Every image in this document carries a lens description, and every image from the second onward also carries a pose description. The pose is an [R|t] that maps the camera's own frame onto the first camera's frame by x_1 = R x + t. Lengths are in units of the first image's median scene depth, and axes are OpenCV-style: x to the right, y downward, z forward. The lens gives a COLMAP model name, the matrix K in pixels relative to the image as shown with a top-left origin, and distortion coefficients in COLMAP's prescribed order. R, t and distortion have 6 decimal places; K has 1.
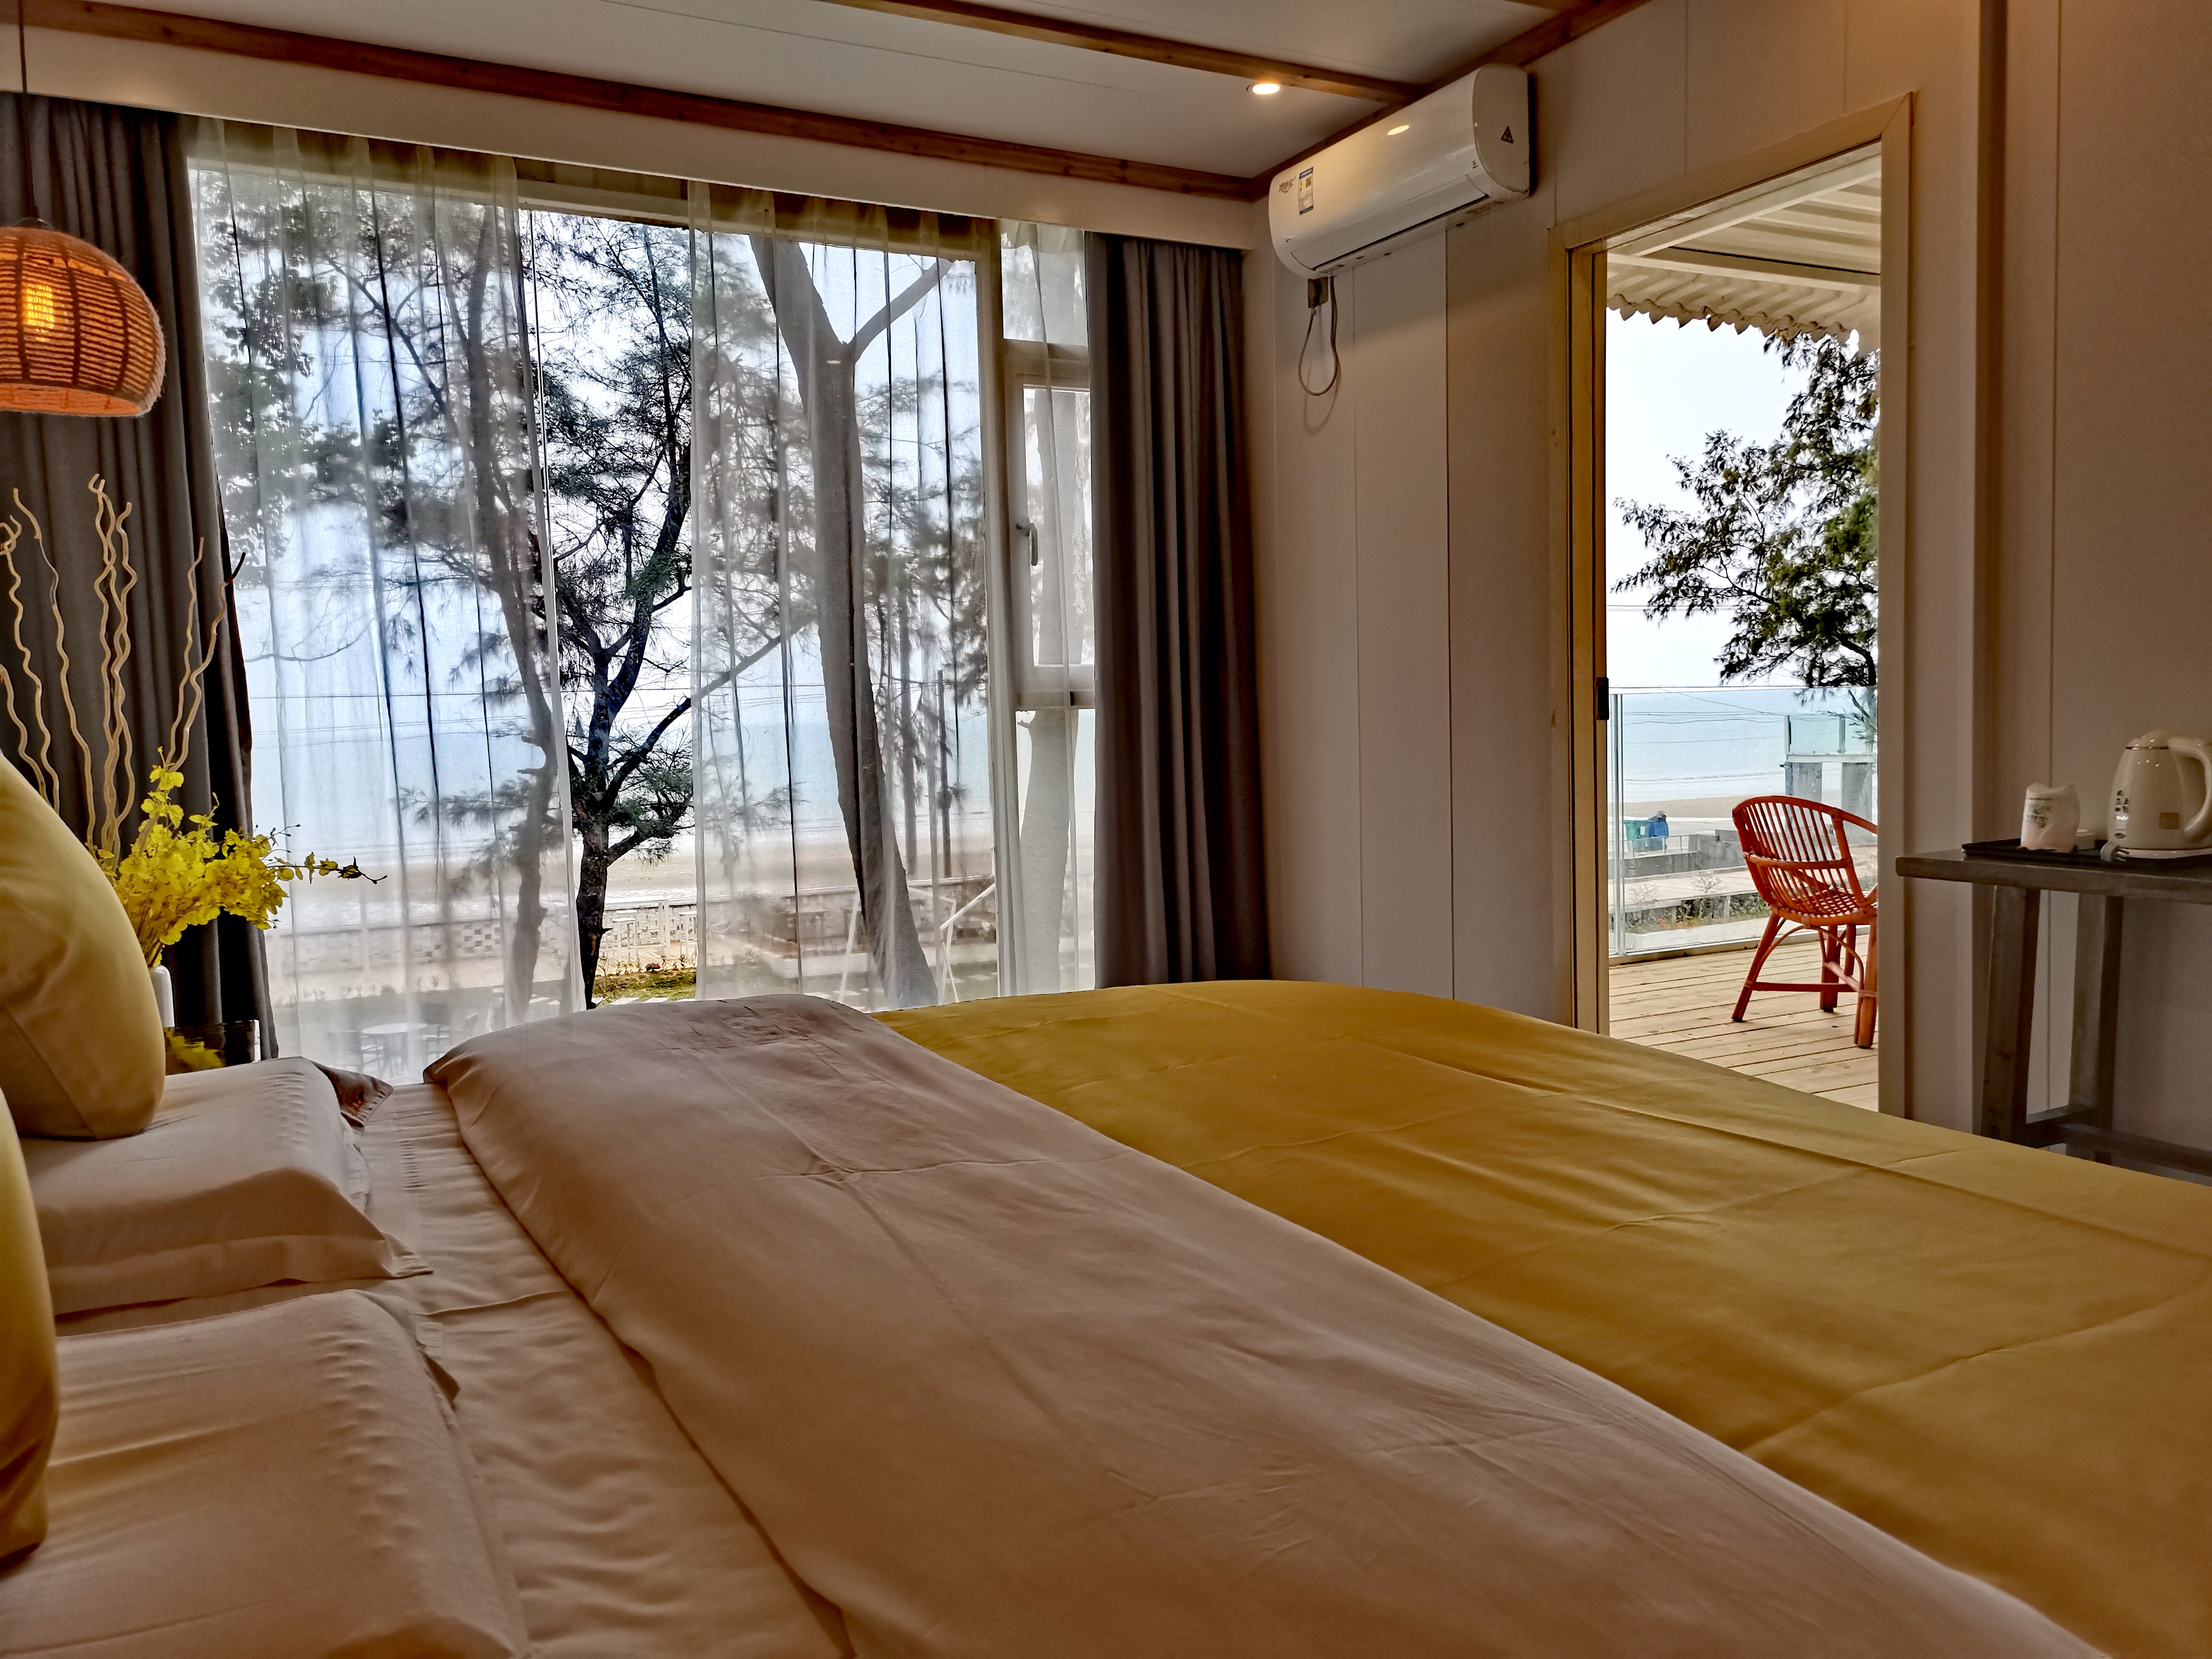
lens RADIAL K [[1692.3, 0, 1106.0], [0, 1692.3, 829.5], [0, 0, 1]] dist [0.051383, 0.000550]
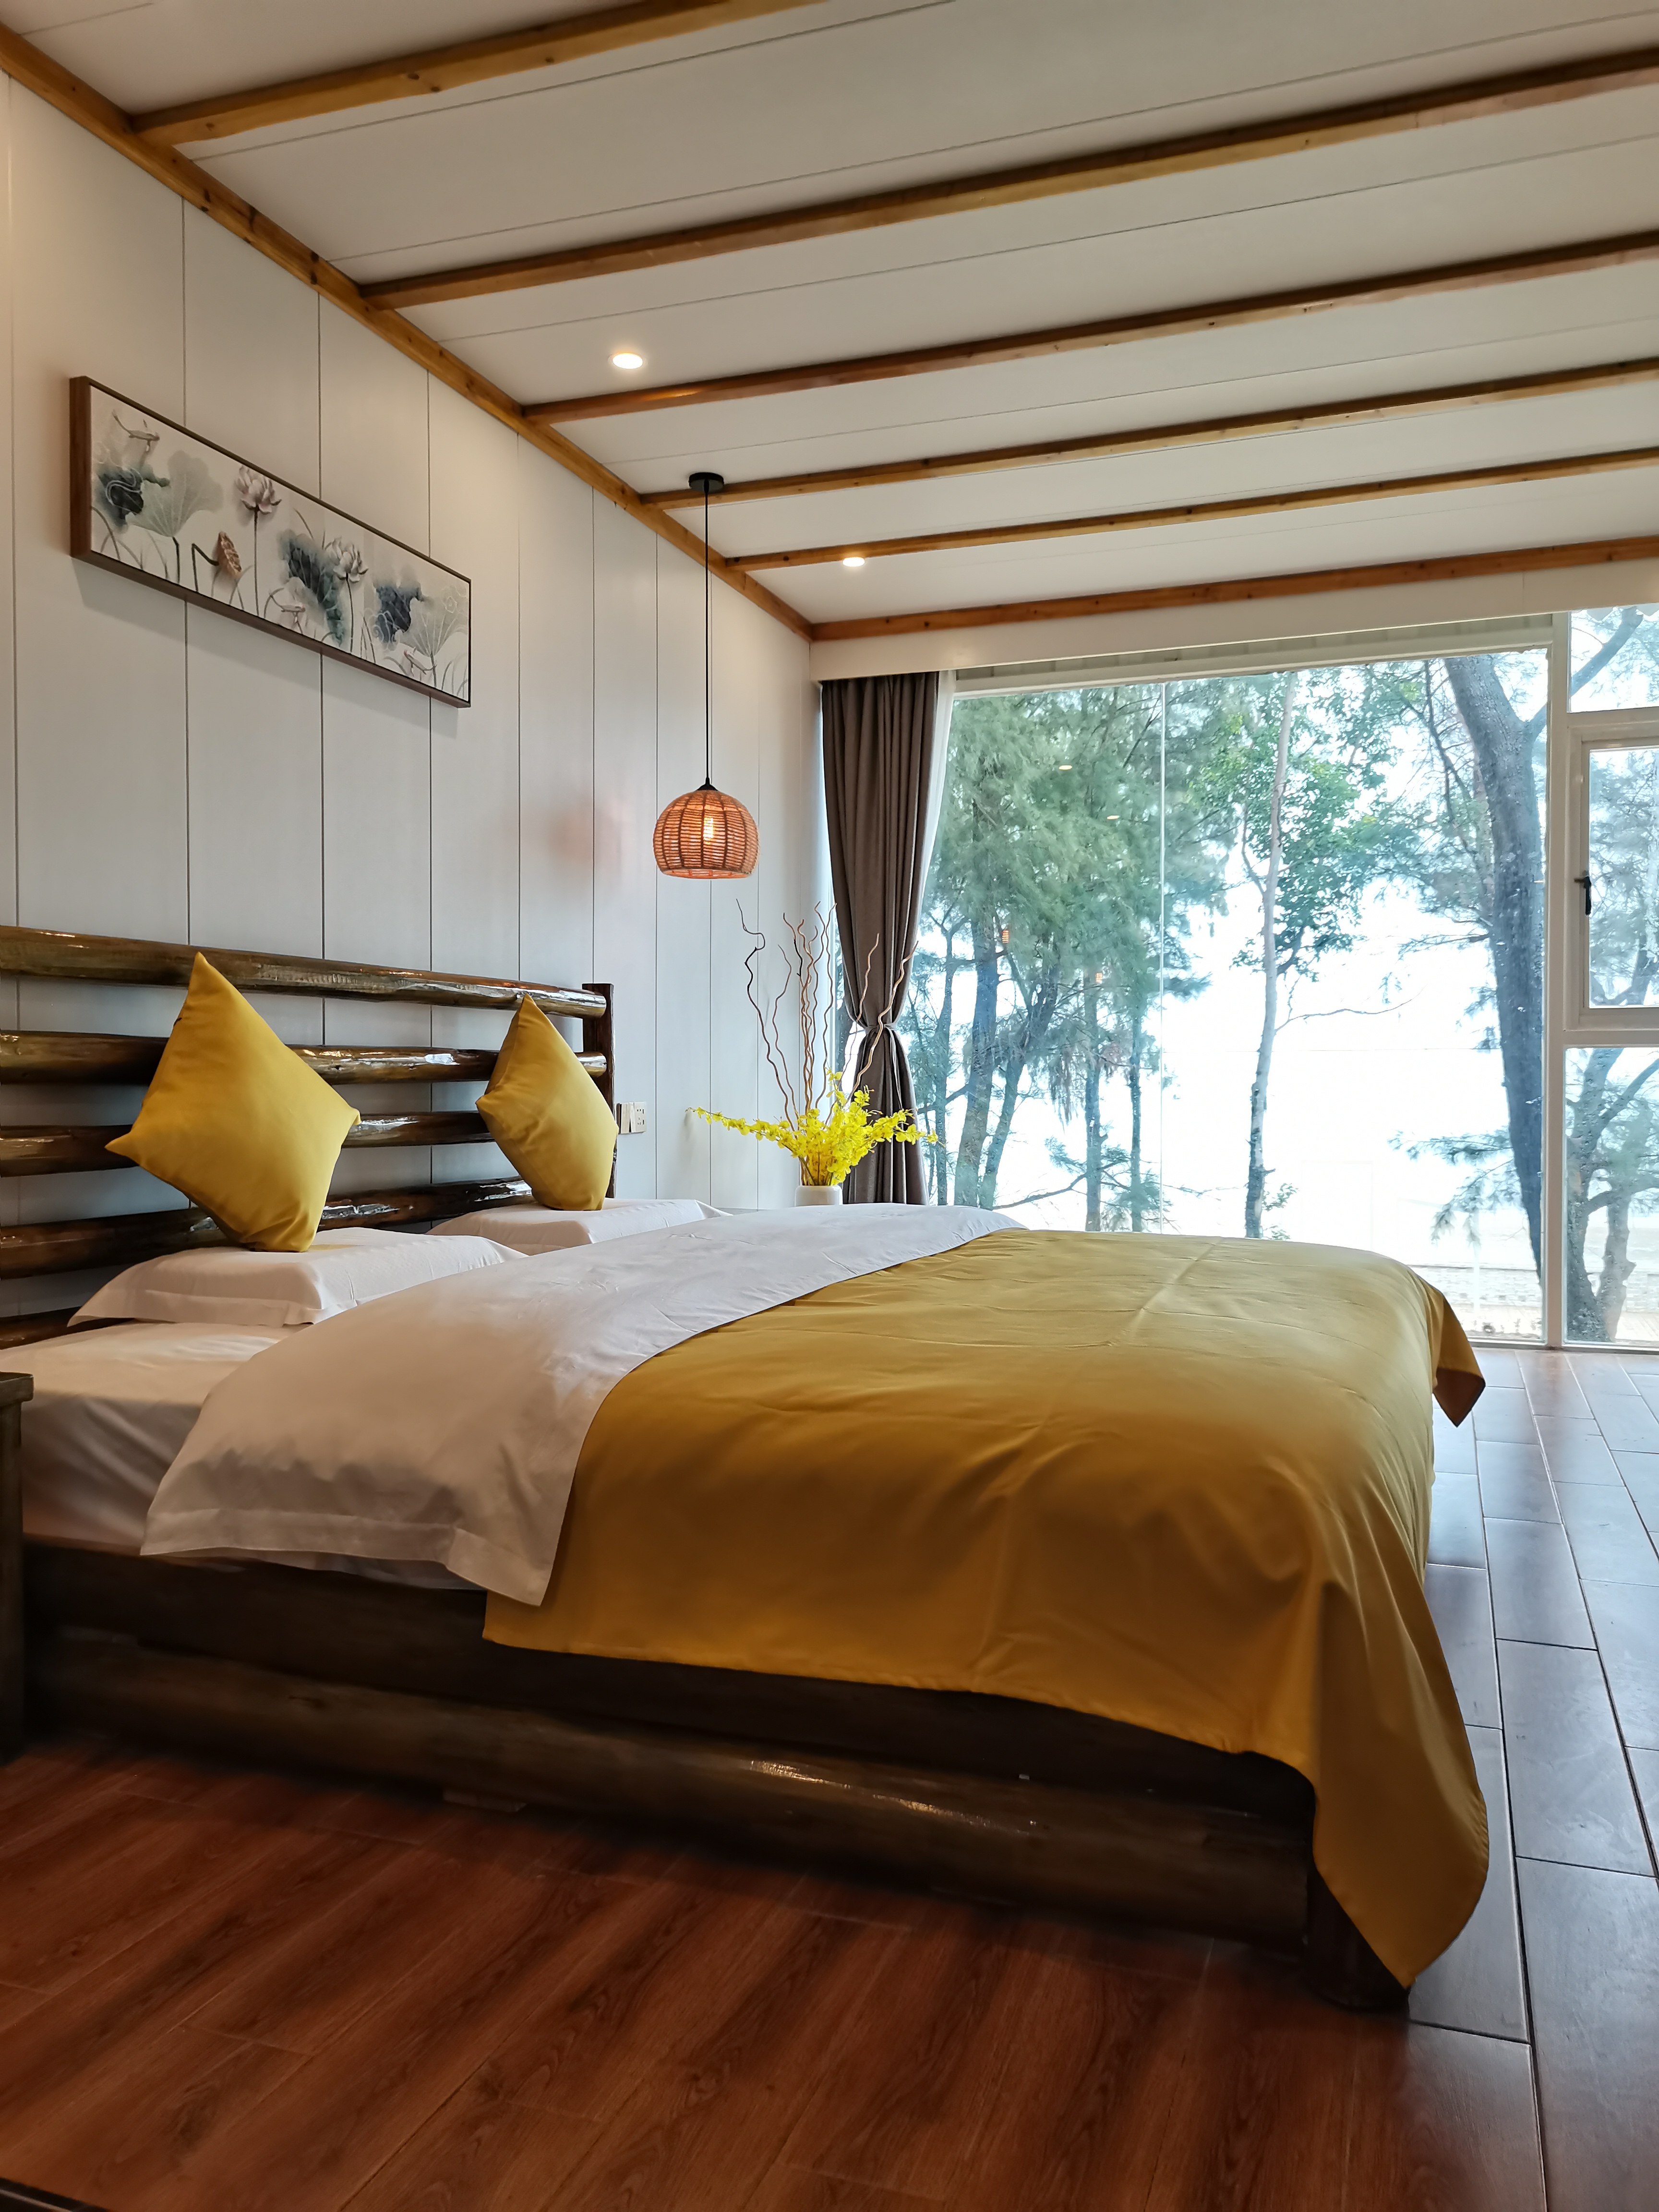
lens RADIAL K [[1692.3, 0, 829.5], [0, 1692.3, 1106.0], [0, 0, 1]] dist [0.051383, 0.000550]
pose [[0.673870, 0.042166, -0.737646, 0.158667], [-0.076196, 0.997013, -0.012616, 0.005211], [0.734911, 0.064707, 0.675070, -0.030847]]
